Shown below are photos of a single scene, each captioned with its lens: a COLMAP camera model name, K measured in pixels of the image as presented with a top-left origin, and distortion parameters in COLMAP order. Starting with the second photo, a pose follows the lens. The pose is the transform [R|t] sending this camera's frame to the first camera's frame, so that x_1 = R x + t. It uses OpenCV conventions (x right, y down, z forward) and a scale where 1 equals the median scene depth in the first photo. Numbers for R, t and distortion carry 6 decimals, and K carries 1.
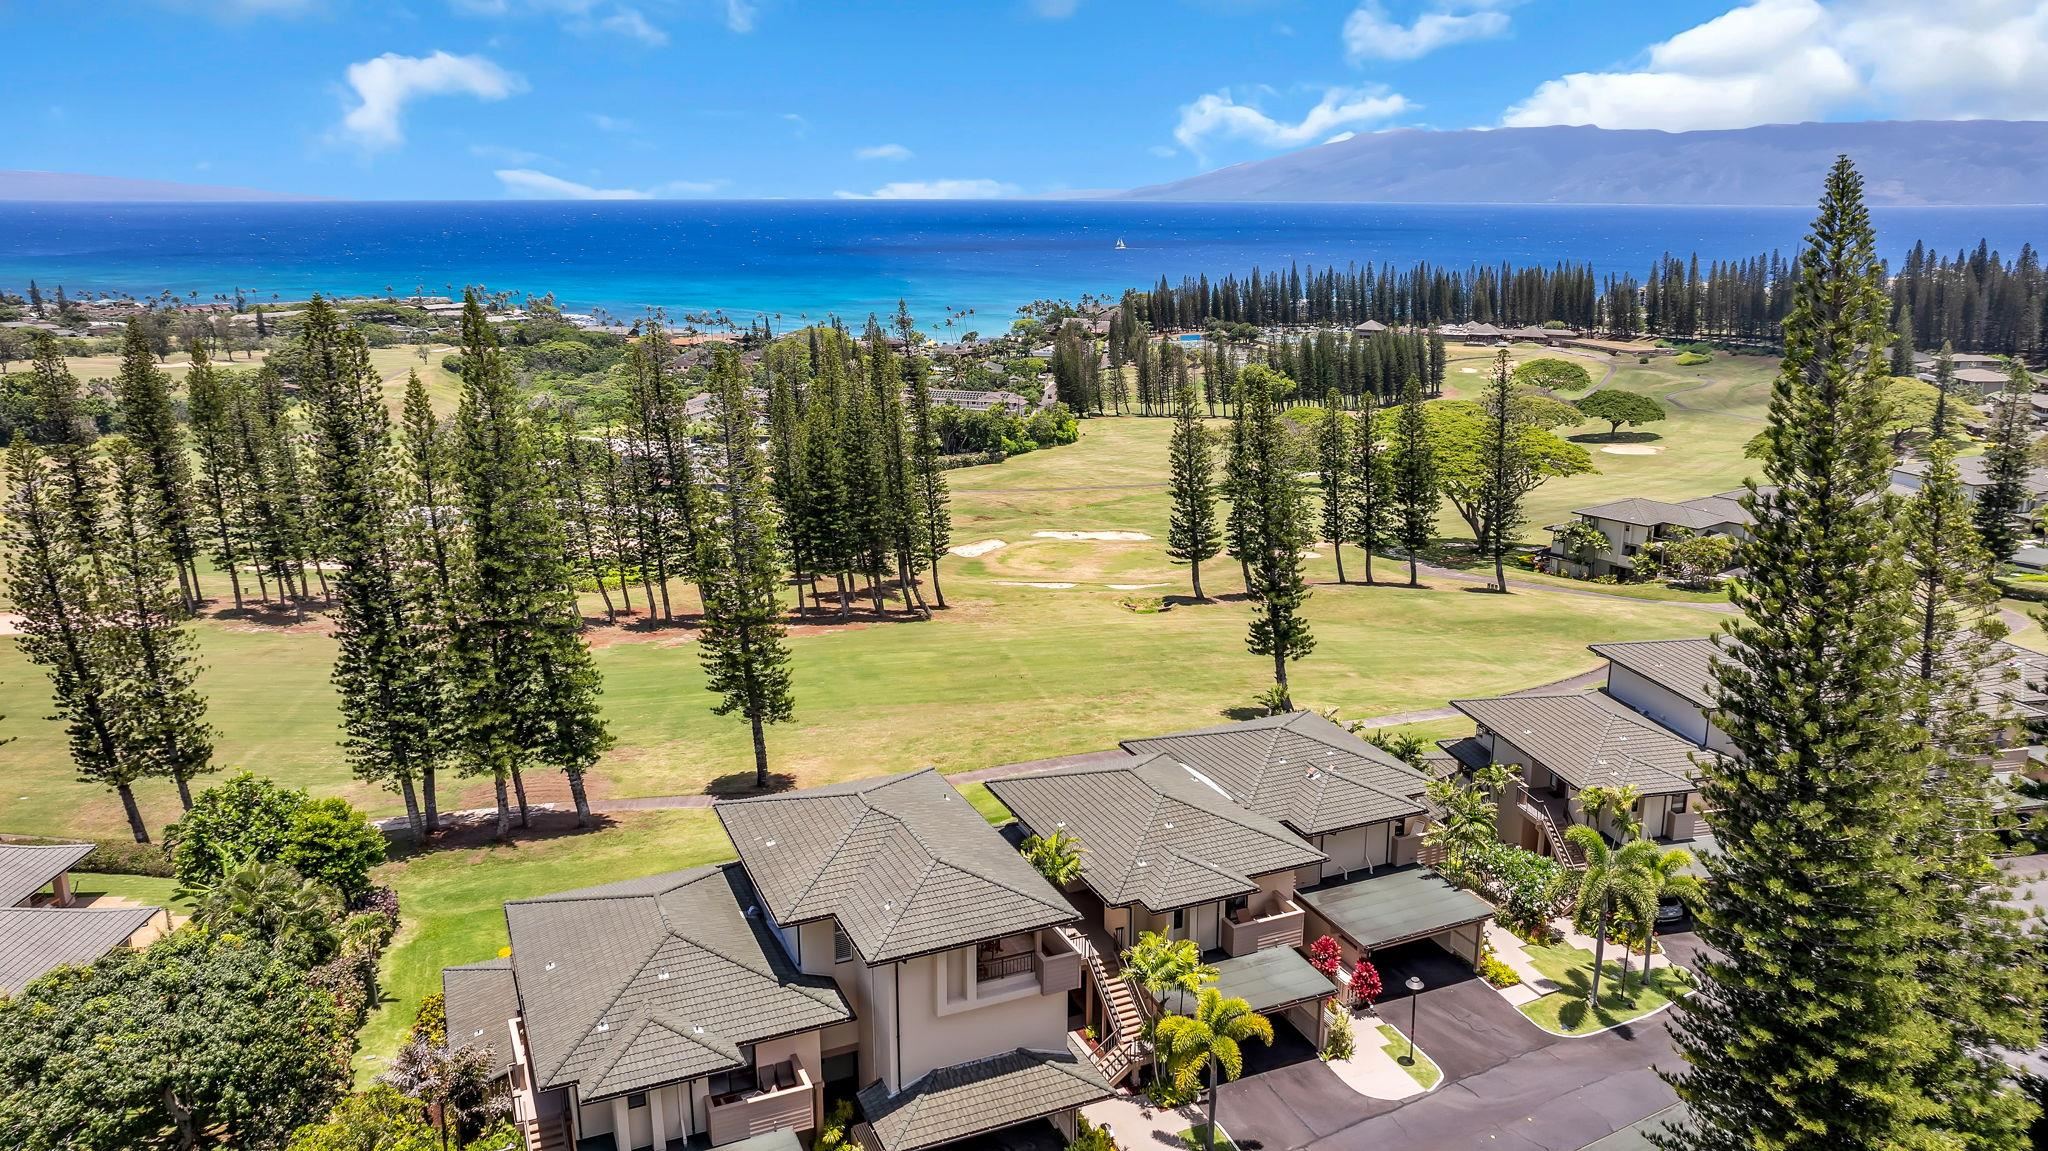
lens RADIAL K [[1430.5, 0, 1037.3], [0, 1430.5, 563.3], [0, 0, 1]] dist [-0.042147, 0.041588]
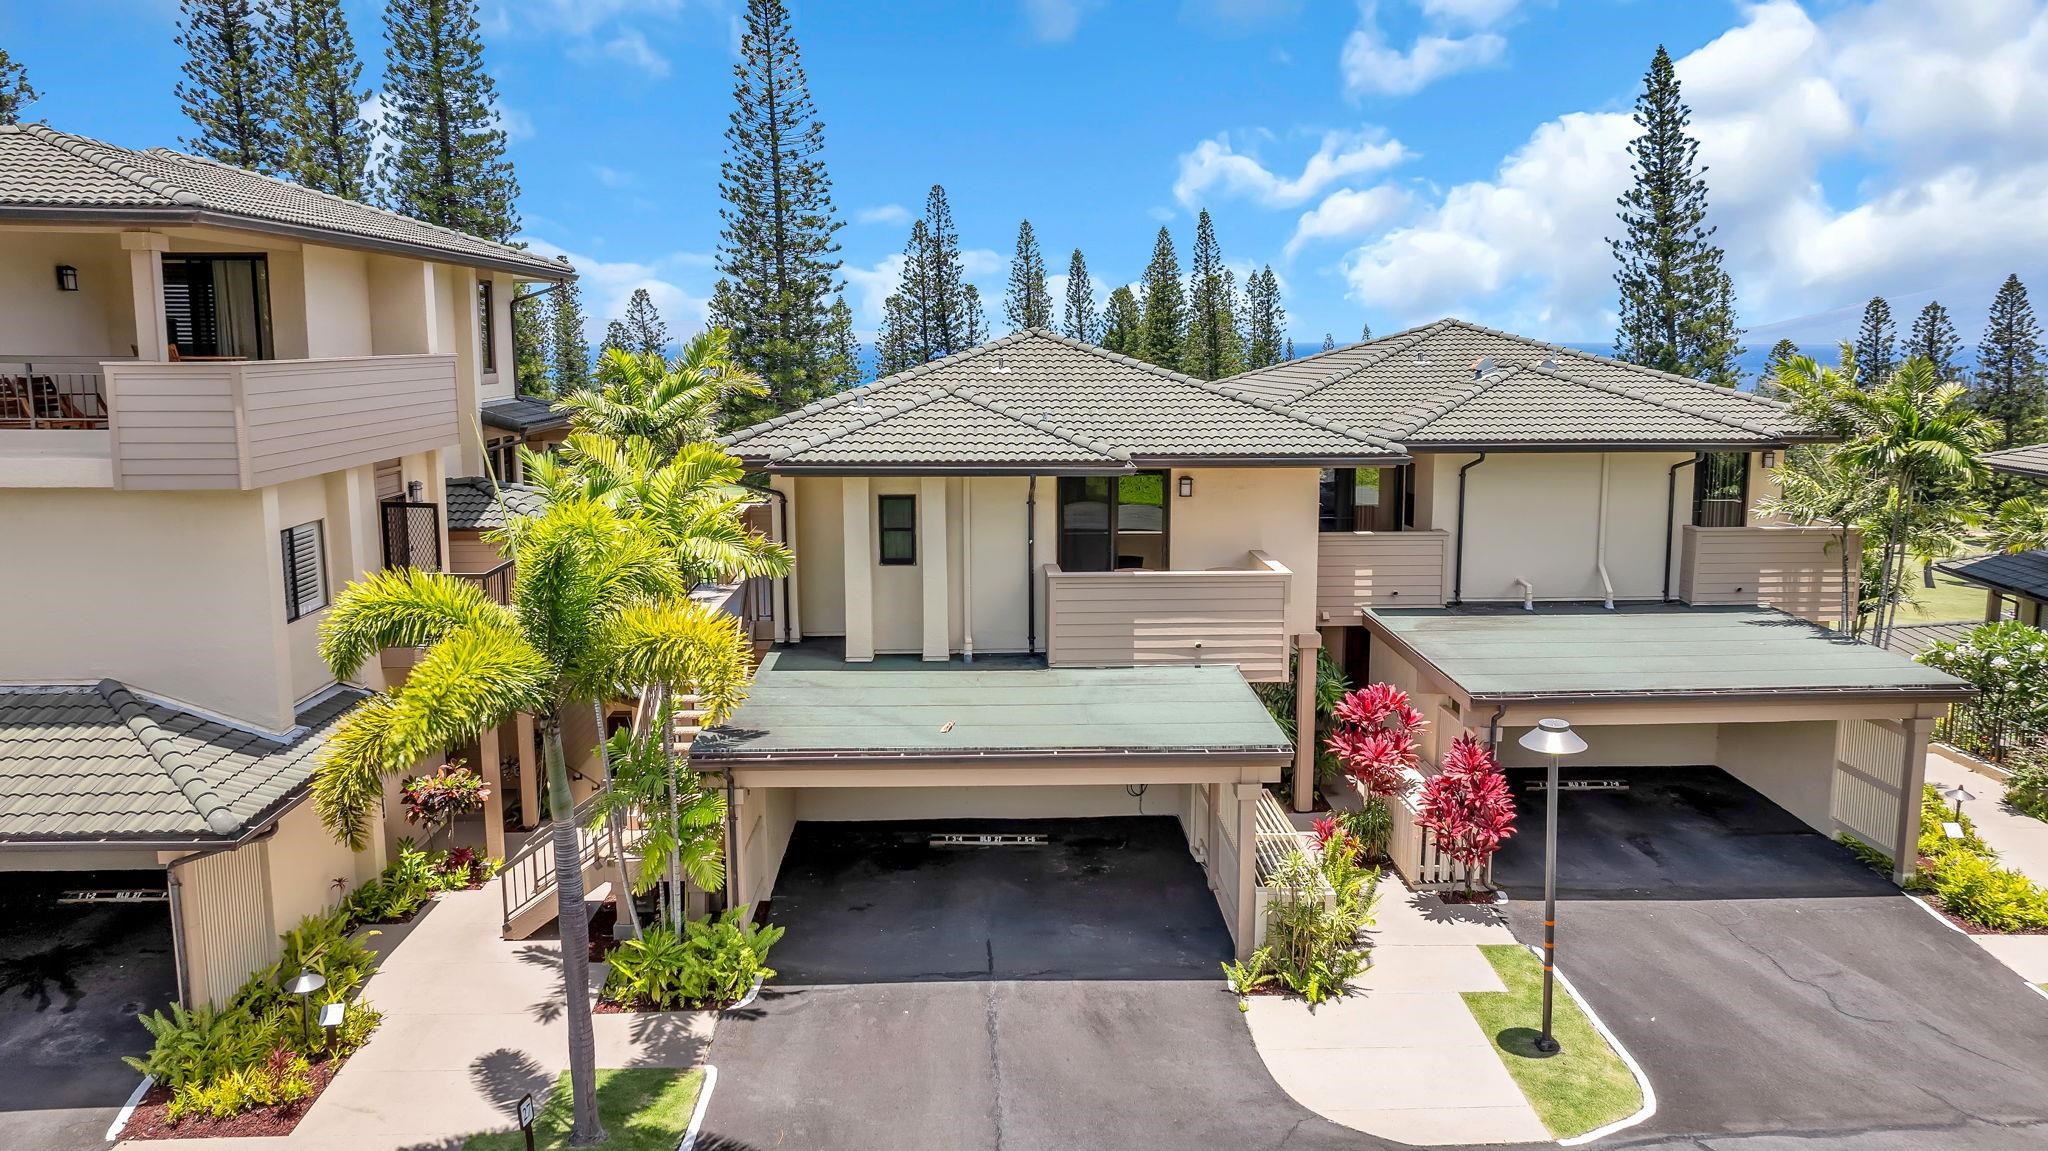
lens RADIAL K [[1430.5, 0, 1037.3], [0, 1430.5, 563.3], [0, 0, 1]] dist [-0.042147, 0.041588]
pose [[0.929163, 0.054589, -0.365616, 0.092659], [-0.089785, 0.992747, -0.079952, 0.099826], [0.358600, 0.107116, 0.927325, 0.241437]]
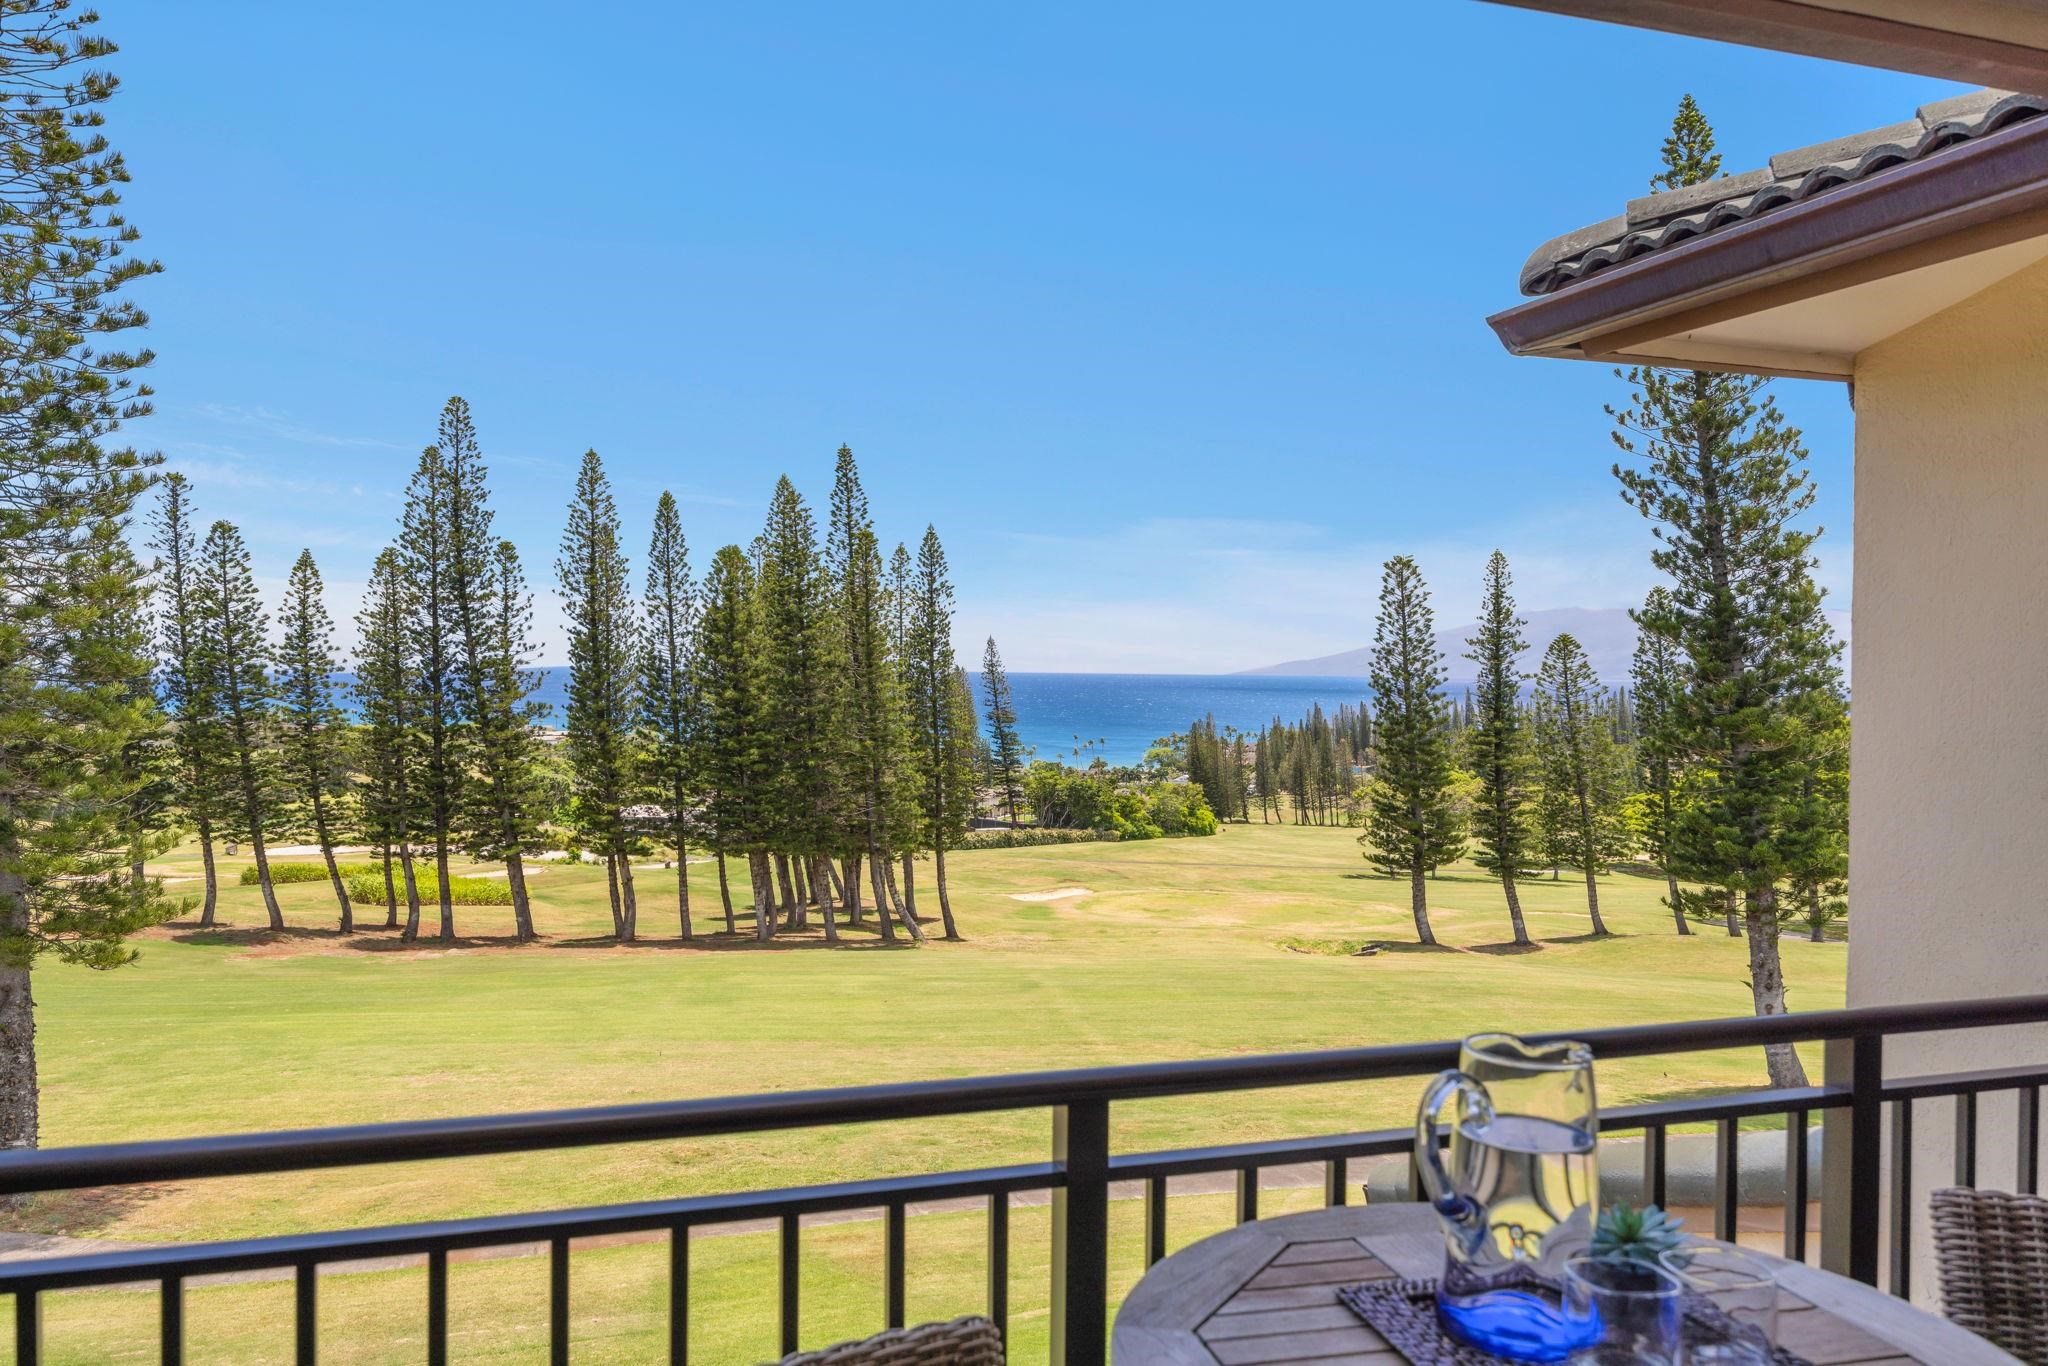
lens RADIAL K [[1483.1, 0, 1035.1], [0, 1483.1, 697.4], [0, 0, 1]] dist [0.002277, 0.000014]
pose [[0.995045, 0.015440, -0.098217, 0.019820], [-0.037731, 0.972612, -0.229352, 0.069219], [0.091986, 0.231922, 0.968375, 0.426105]]
